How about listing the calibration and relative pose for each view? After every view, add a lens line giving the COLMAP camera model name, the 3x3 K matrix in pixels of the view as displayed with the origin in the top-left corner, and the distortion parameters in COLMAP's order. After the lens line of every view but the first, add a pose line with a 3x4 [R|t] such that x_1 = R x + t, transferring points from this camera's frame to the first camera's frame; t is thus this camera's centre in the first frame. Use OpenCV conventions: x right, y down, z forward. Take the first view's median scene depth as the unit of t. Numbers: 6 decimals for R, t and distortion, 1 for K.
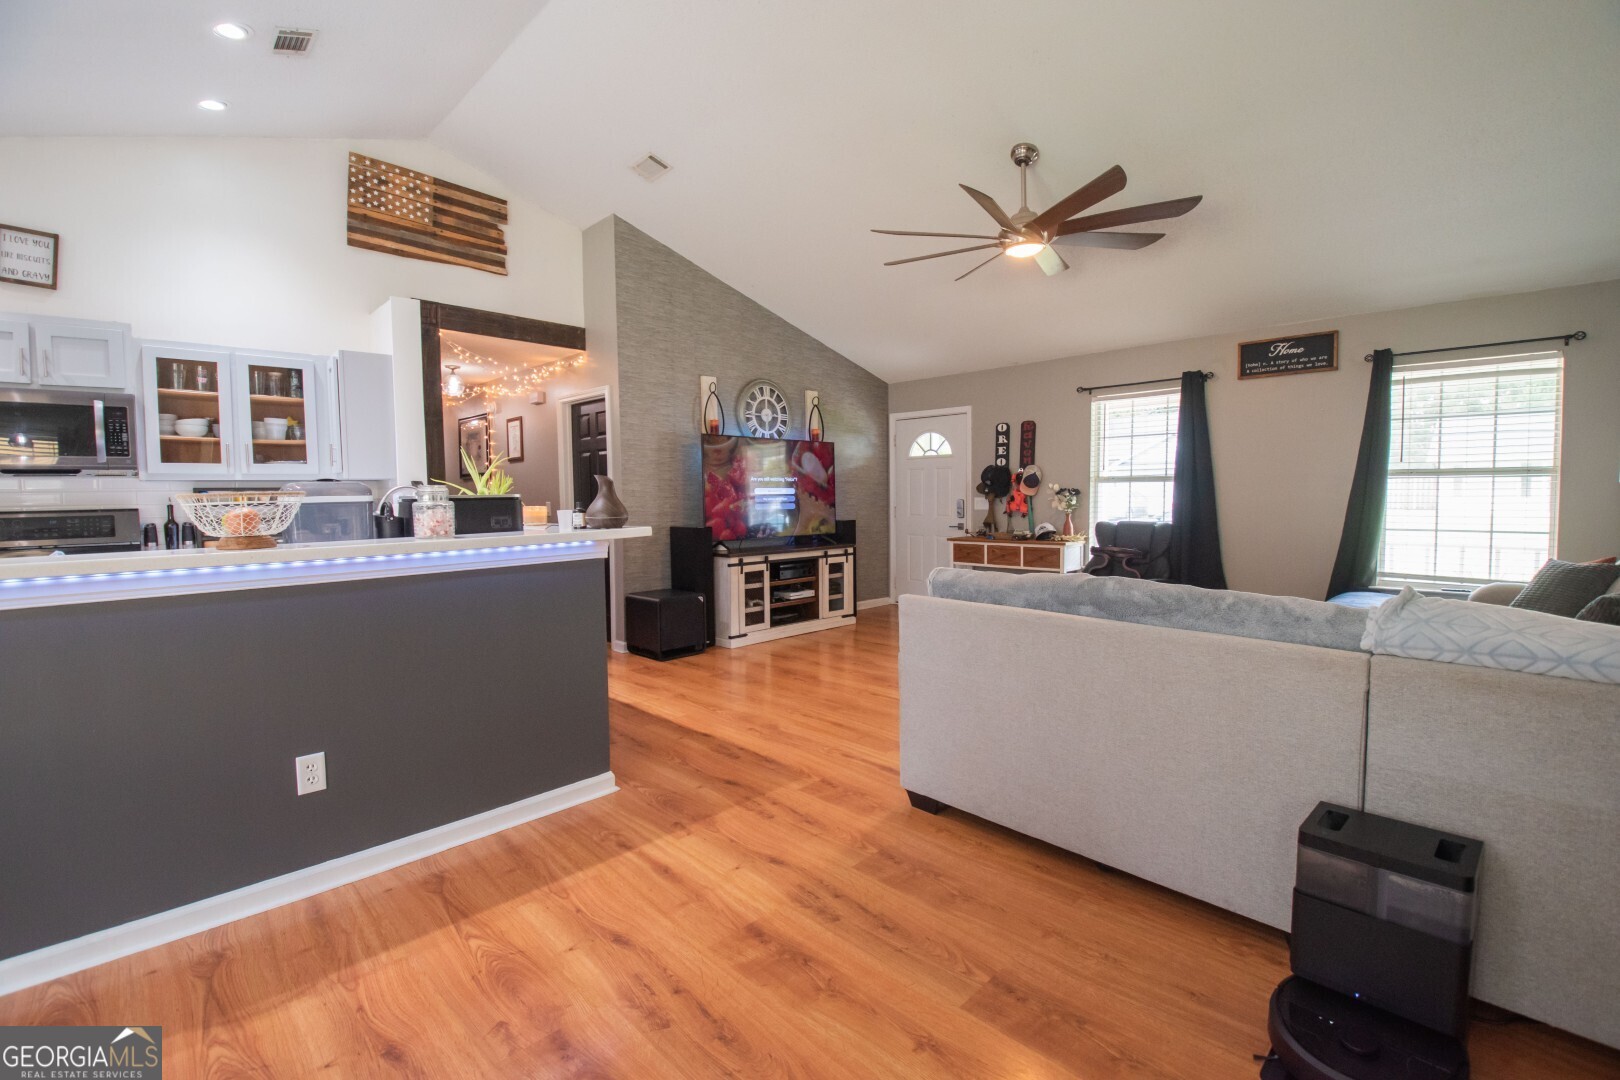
lens RADIAL K [[725.2, 0, 803.3], [0, 725.2, 534.3], [0, 0, 1]] dist [0.002073, -0.016713]
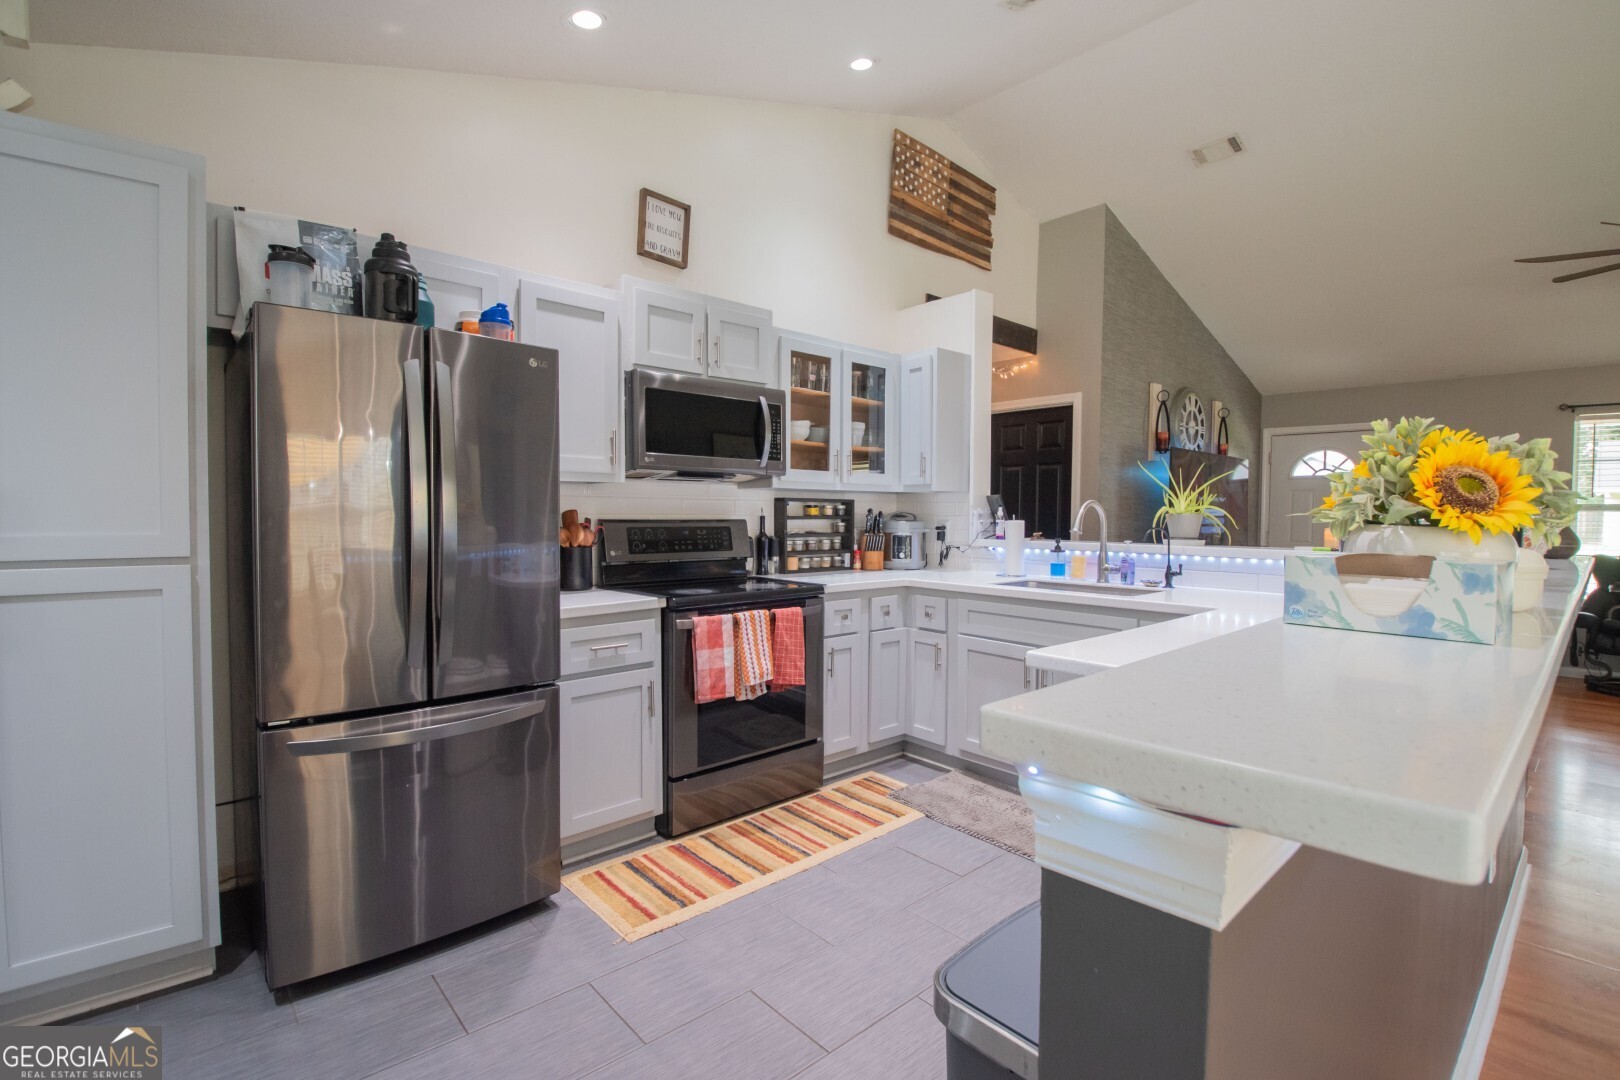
lens RADIAL K [[725.2, 0, 804.3], [0, 725.2, 546.2], [0, 0, 1]] dist [0.002073, -0.016713]
pose [[0.998204, 0.023242, -0.055220, -0.635310], [-0.023486, 0.999717, -0.003776, -0.000791], [0.055116, 0.005066, 0.998467, 0.081722]]
